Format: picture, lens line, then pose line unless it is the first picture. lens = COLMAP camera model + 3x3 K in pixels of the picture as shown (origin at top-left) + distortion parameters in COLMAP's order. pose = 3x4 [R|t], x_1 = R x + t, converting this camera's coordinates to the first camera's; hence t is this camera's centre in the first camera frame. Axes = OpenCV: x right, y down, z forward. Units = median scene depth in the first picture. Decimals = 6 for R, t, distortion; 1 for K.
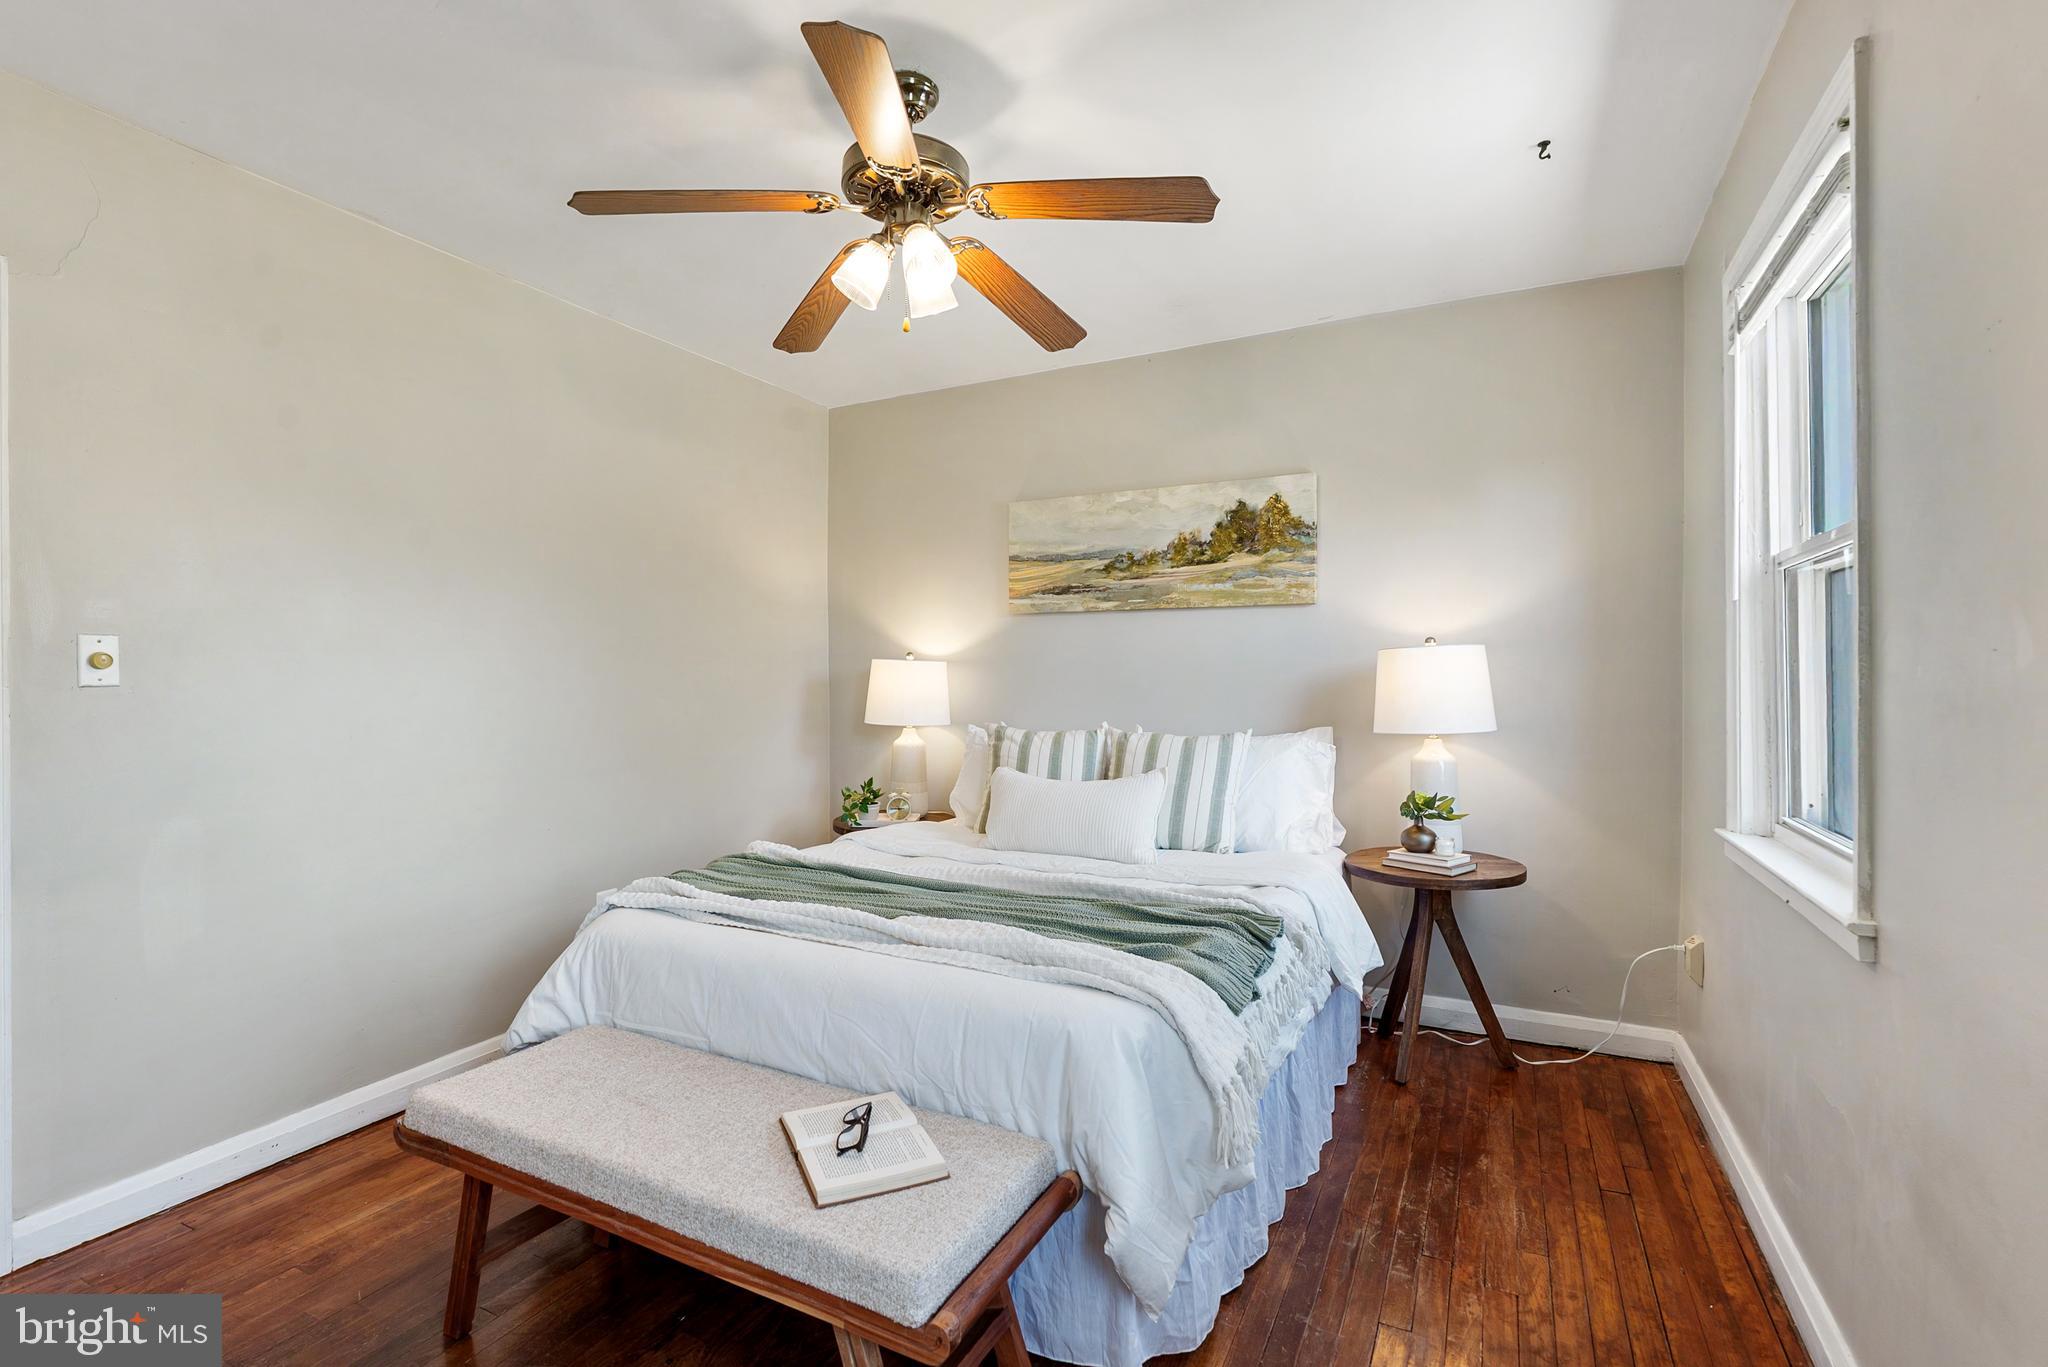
lens RADIAL K [[937.7, 0, 1020.4], [0, 937.7, 675.6], [0, 0, 1]] dist [-0.012609, 0.003759]
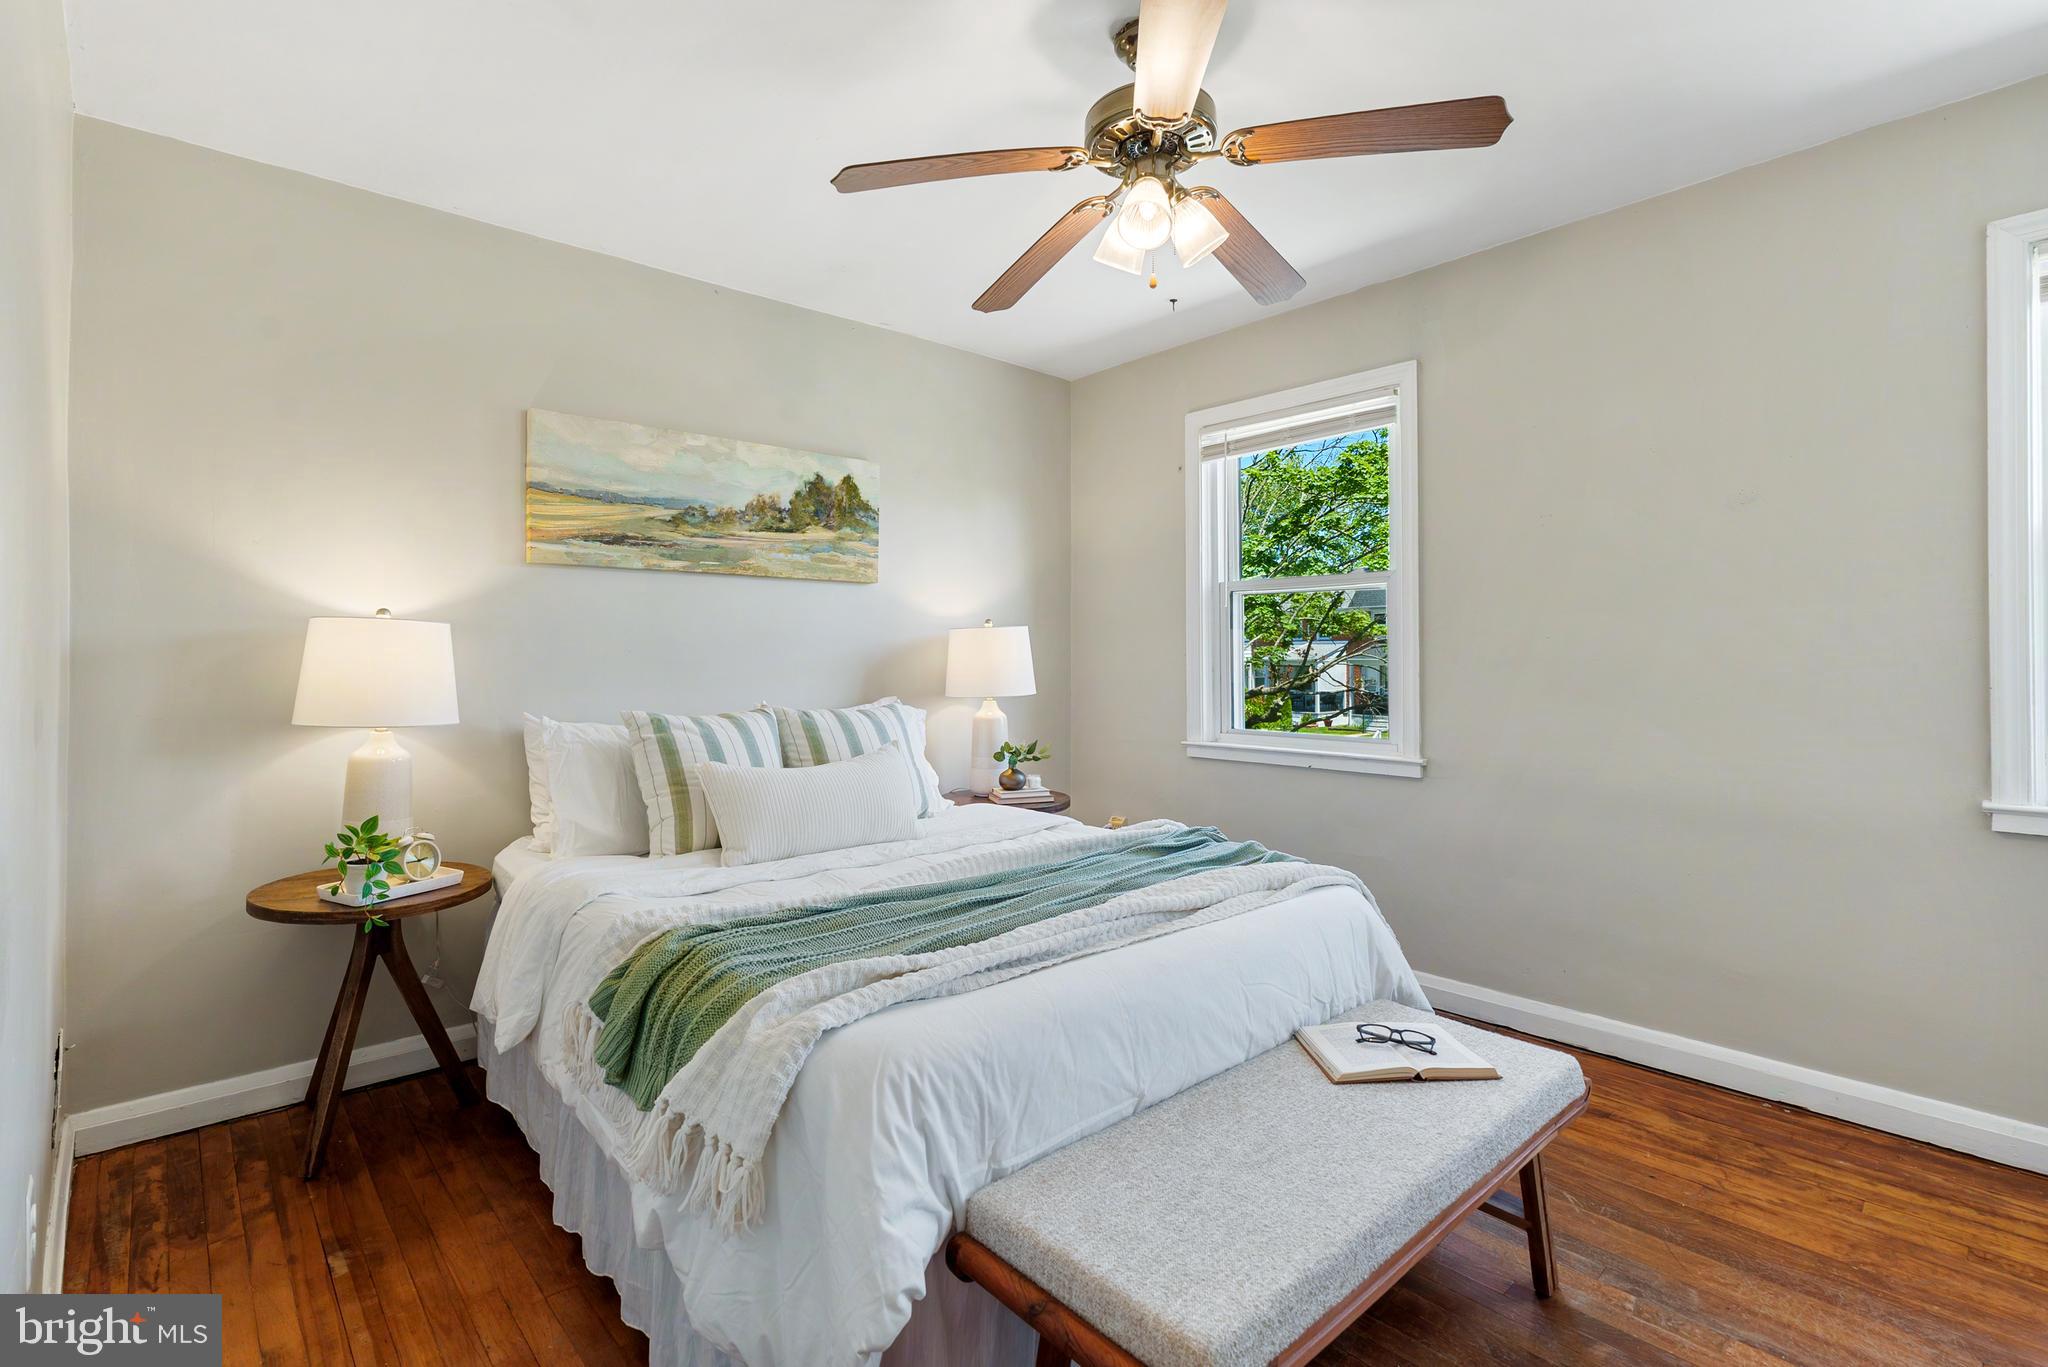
lens RADIAL K [[937.7, 0, 1011.0], [0, 937.7, 650.1], [0, 0, 1]] dist [-0.012609, 0.003759]
pose [[0.359247, 0.007072, 0.933216, -0.599352], [0.001175, 0.999967, -0.008030, 0.008557], [-0.933242, 0.003981, 0.359227, 0.436807]]
